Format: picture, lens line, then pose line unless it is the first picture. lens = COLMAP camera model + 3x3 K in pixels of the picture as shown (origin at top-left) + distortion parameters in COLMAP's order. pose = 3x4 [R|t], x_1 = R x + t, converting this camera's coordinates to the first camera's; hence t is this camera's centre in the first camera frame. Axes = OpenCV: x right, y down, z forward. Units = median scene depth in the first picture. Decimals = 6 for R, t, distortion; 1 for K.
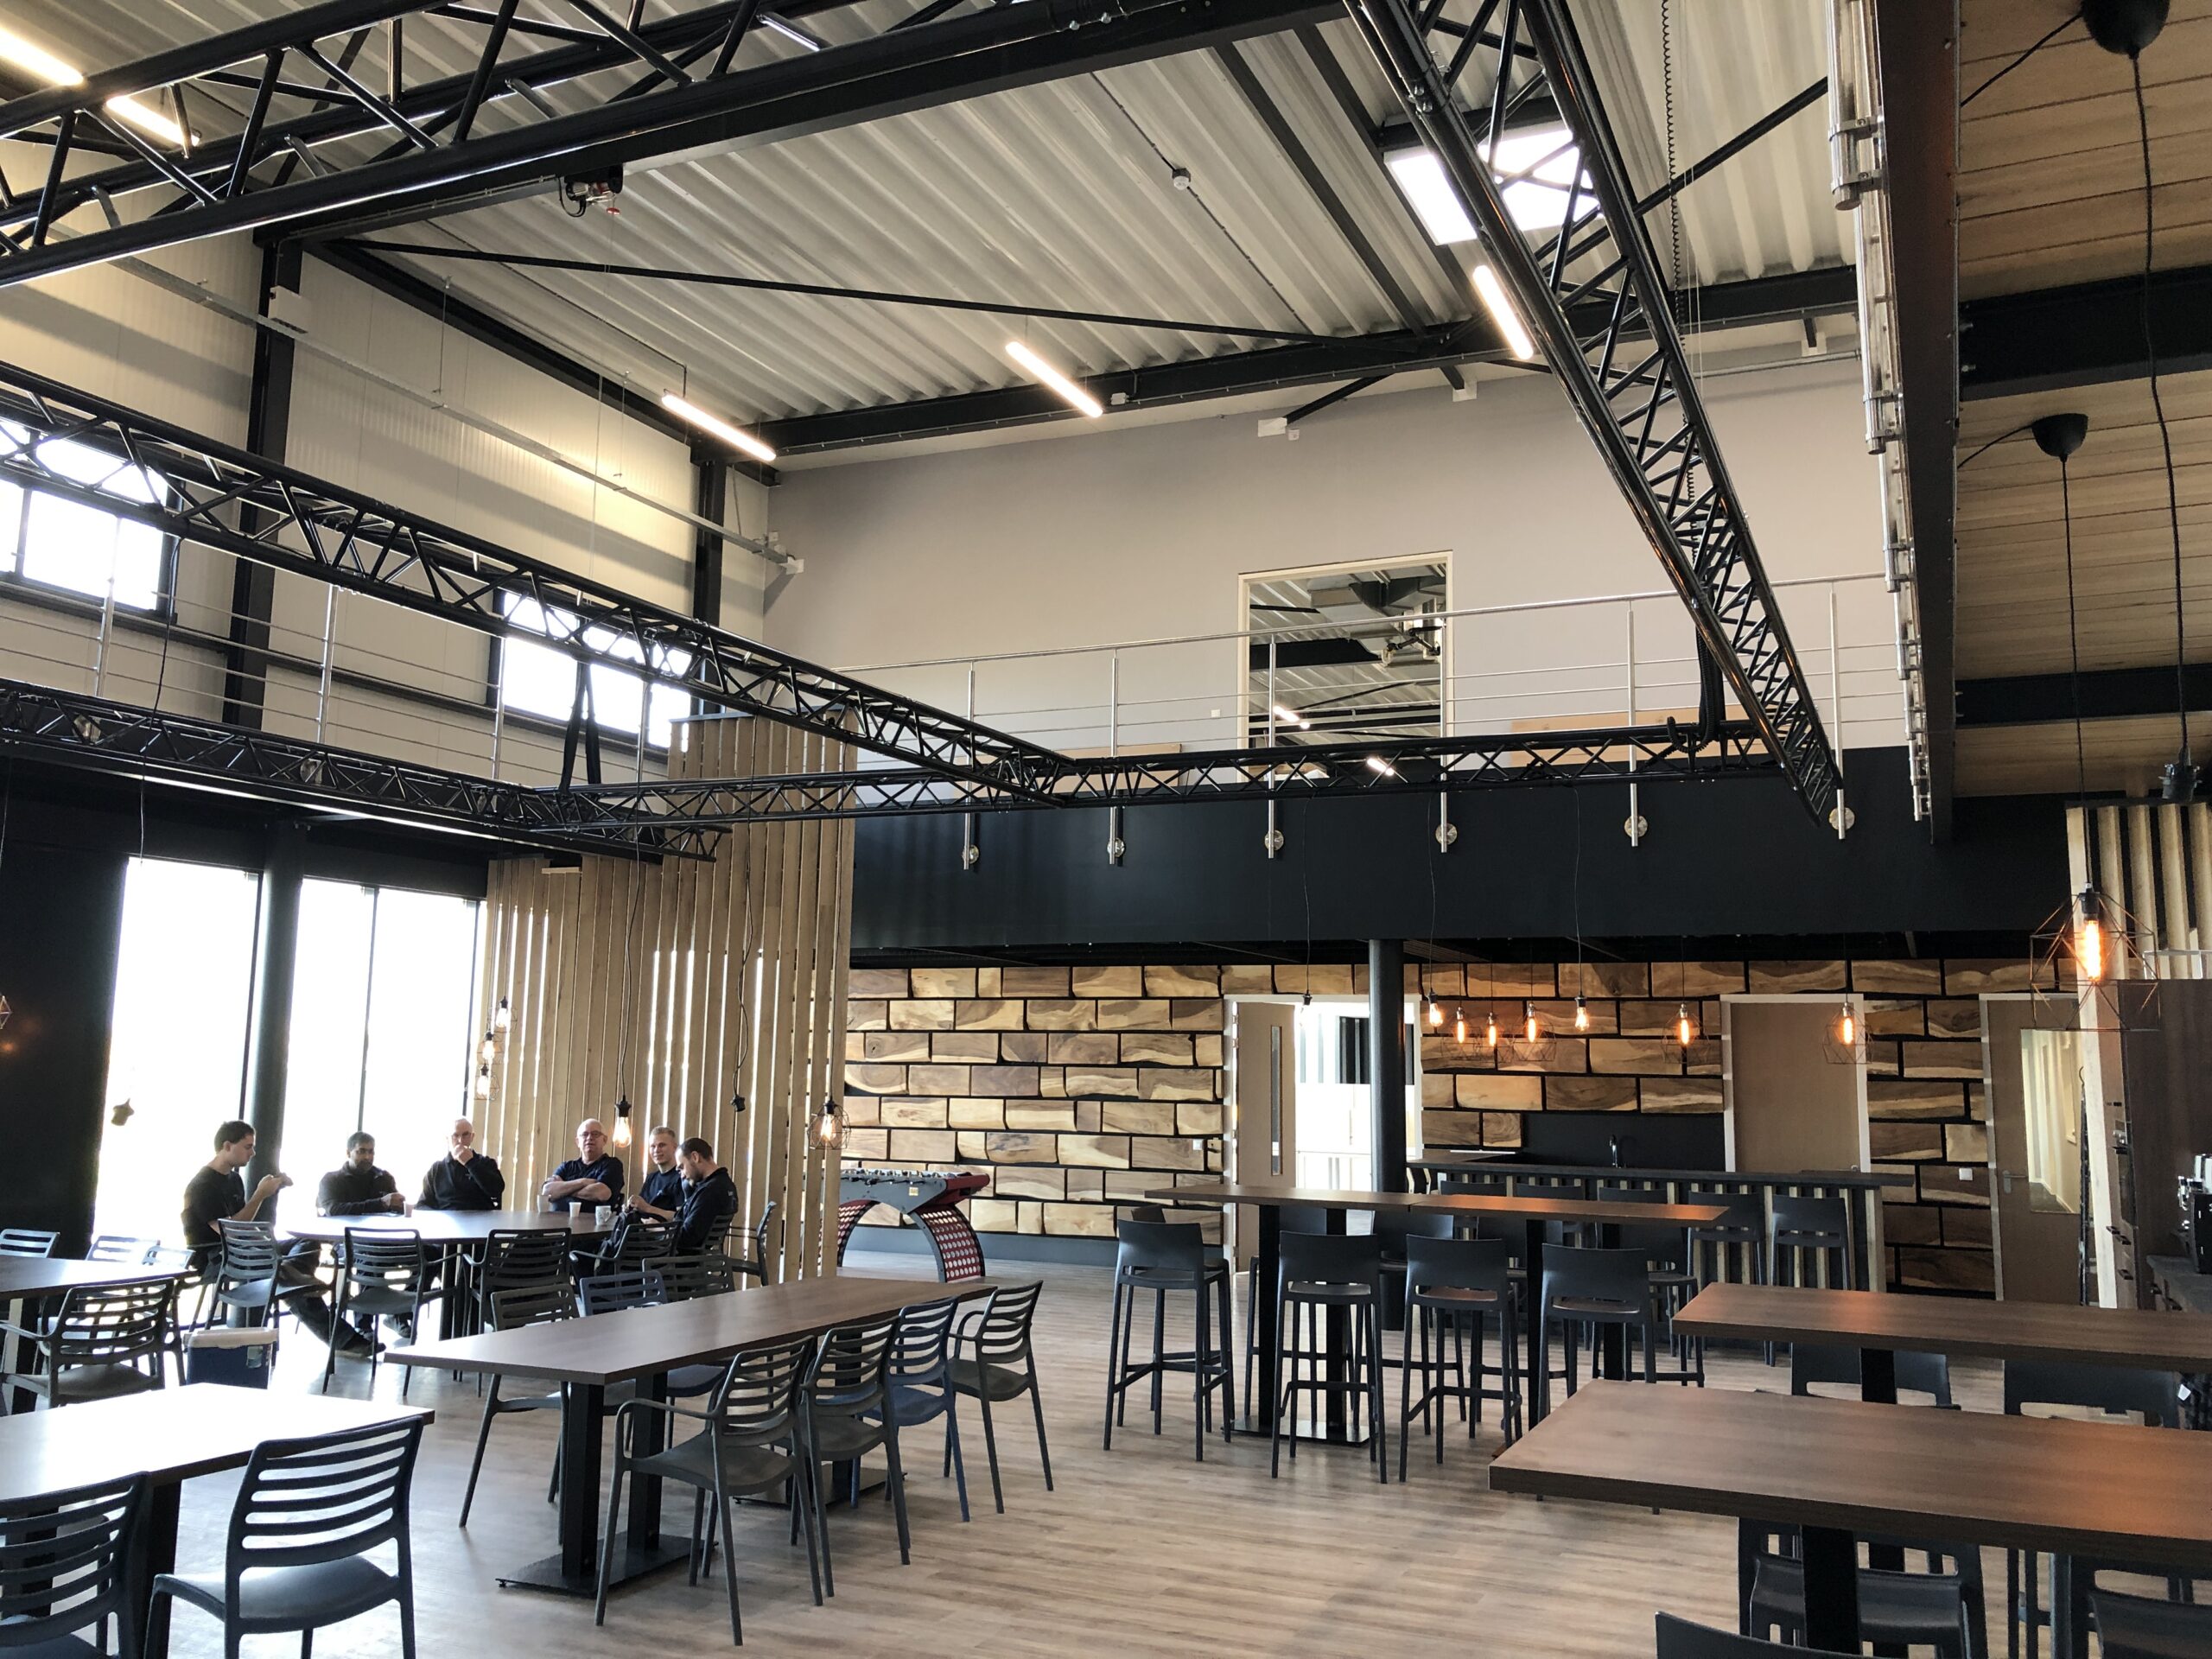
lens RADIAL K [[1819.6, 0, 1095.6], [0, 1819.6, 814.1], [0, 0, 1]] dist [0.004662, 0.002108]
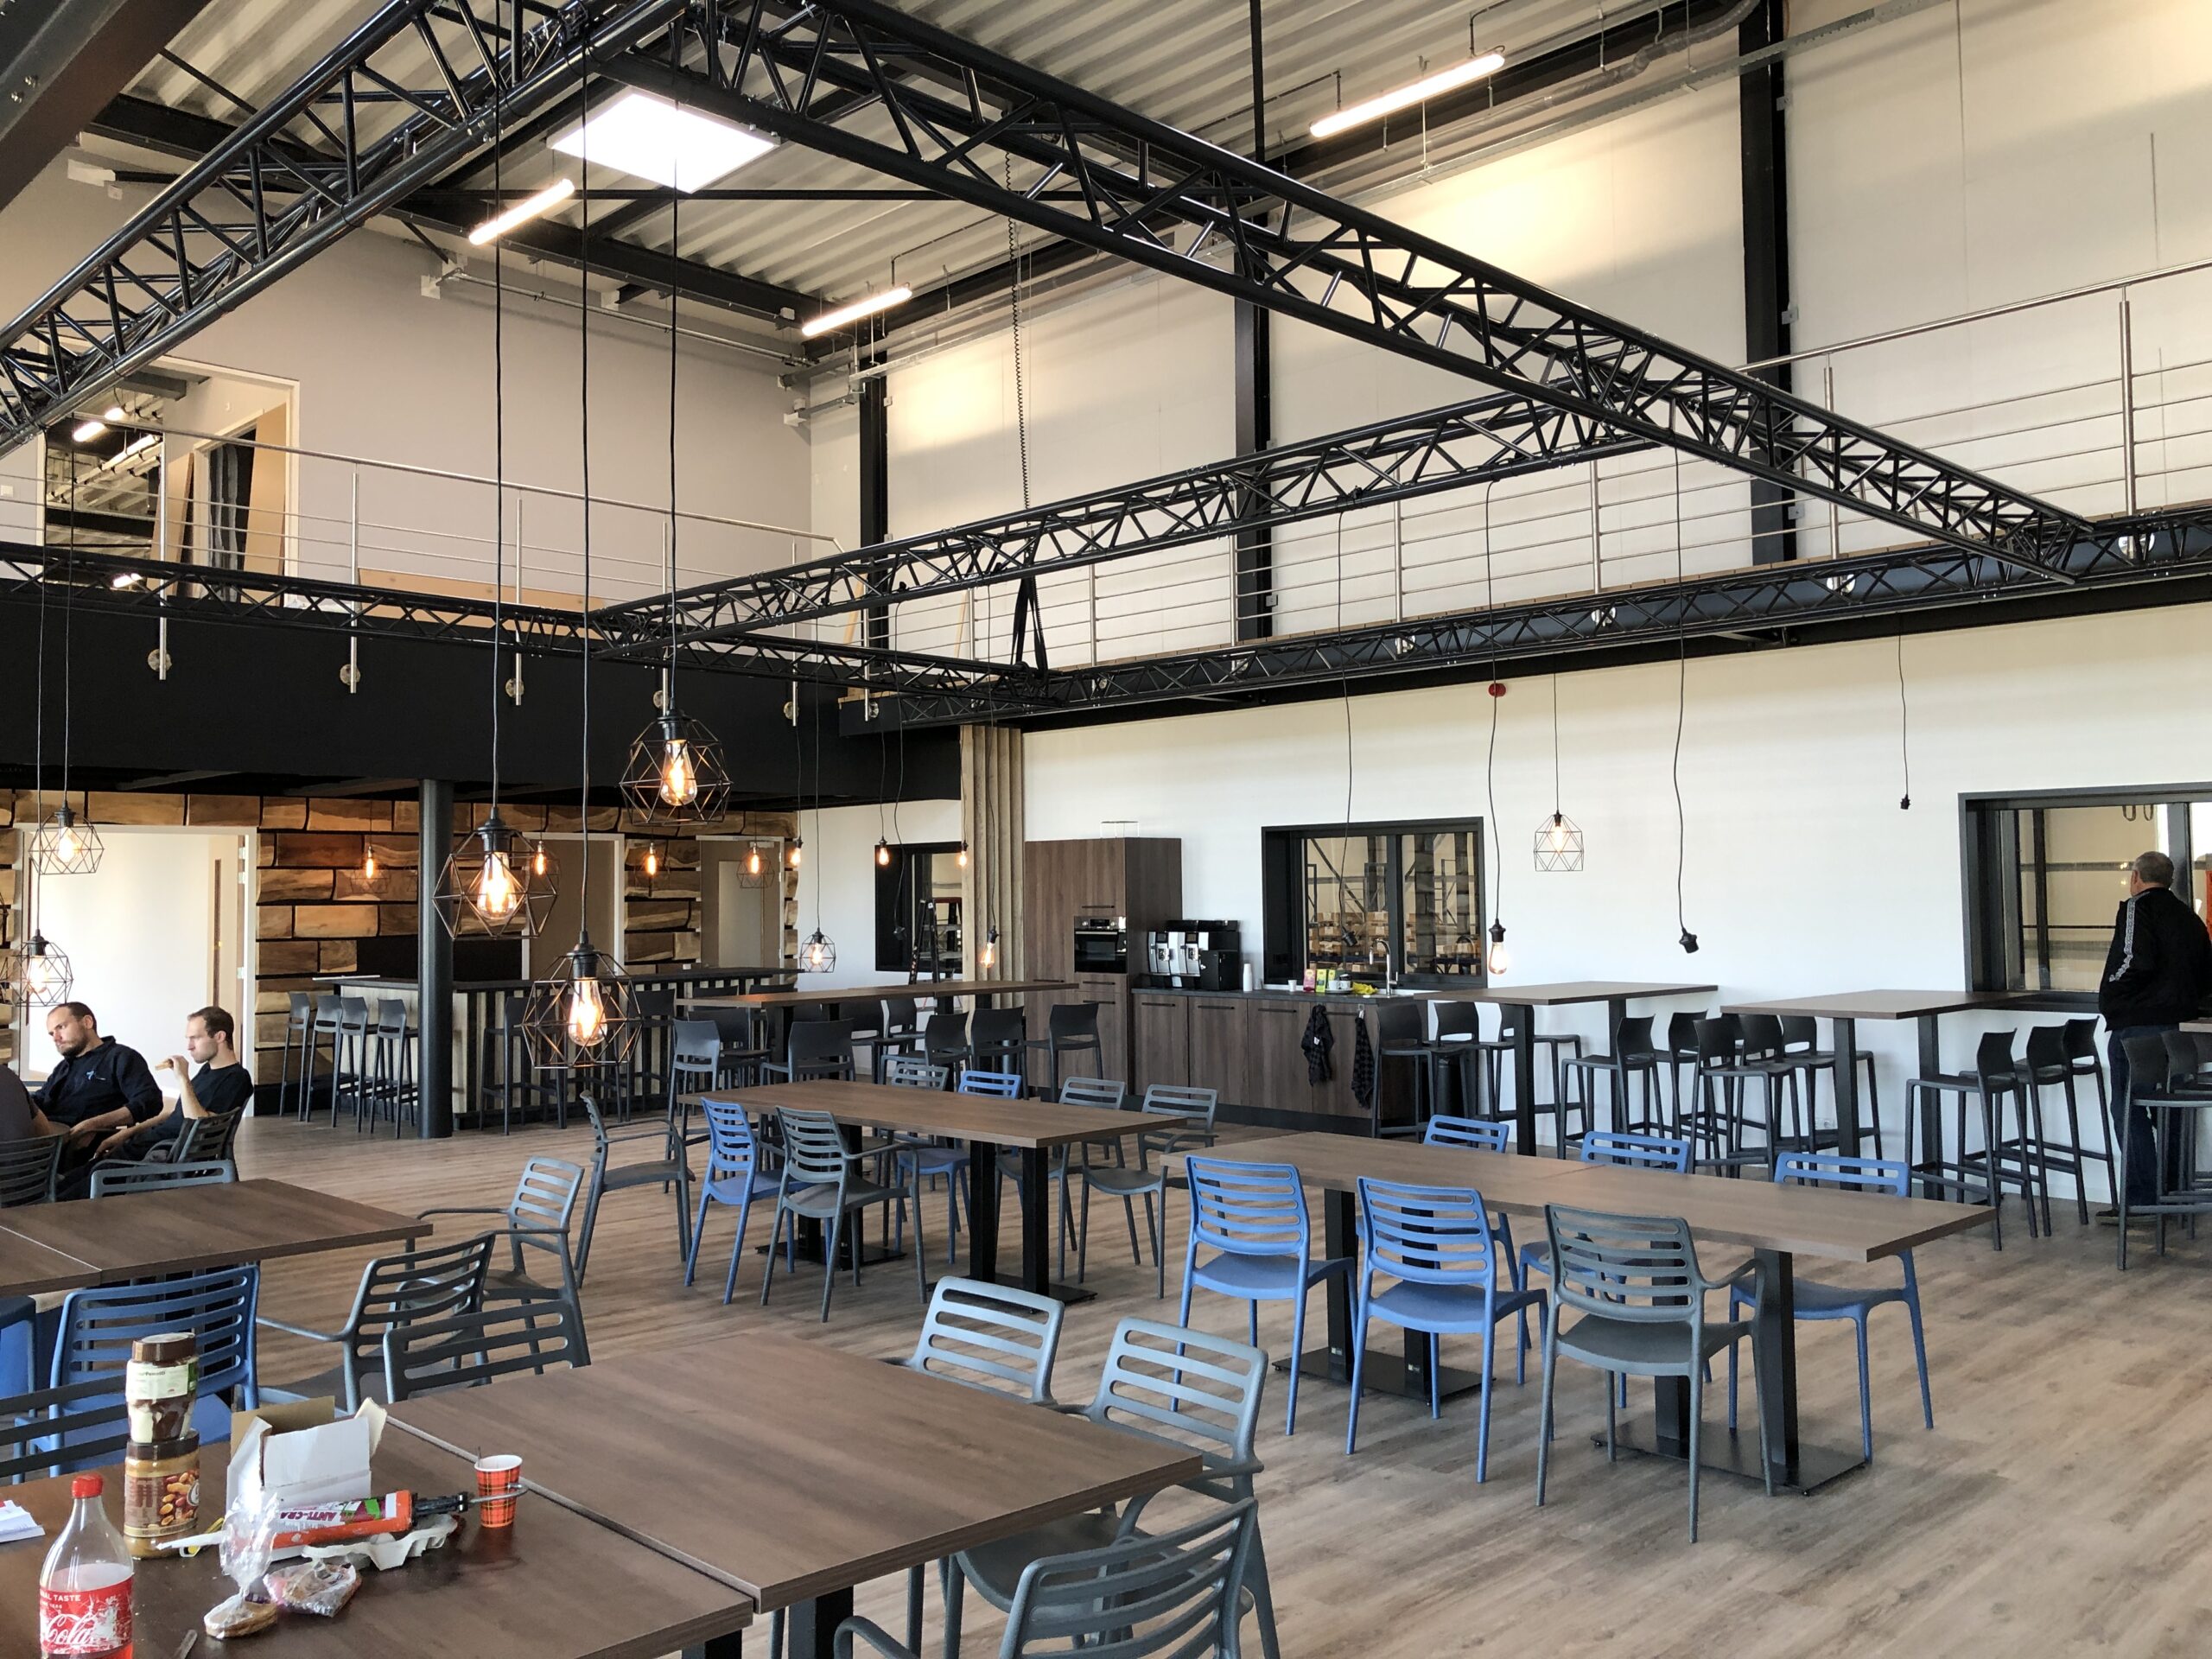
lens RADIAL K [[1819.6, 0, 1096.1], [0, 1819.6, 828.8], [0, 0, 1]] dist [0.004662, 0.002108]
pose [[0.342076, 0.015065, 0.939552, -0.621638], [-0.114205, 0.993126, 0.025656, 0.023154], [-0.932707, -0.116077, 0.341445, 0.241725]]
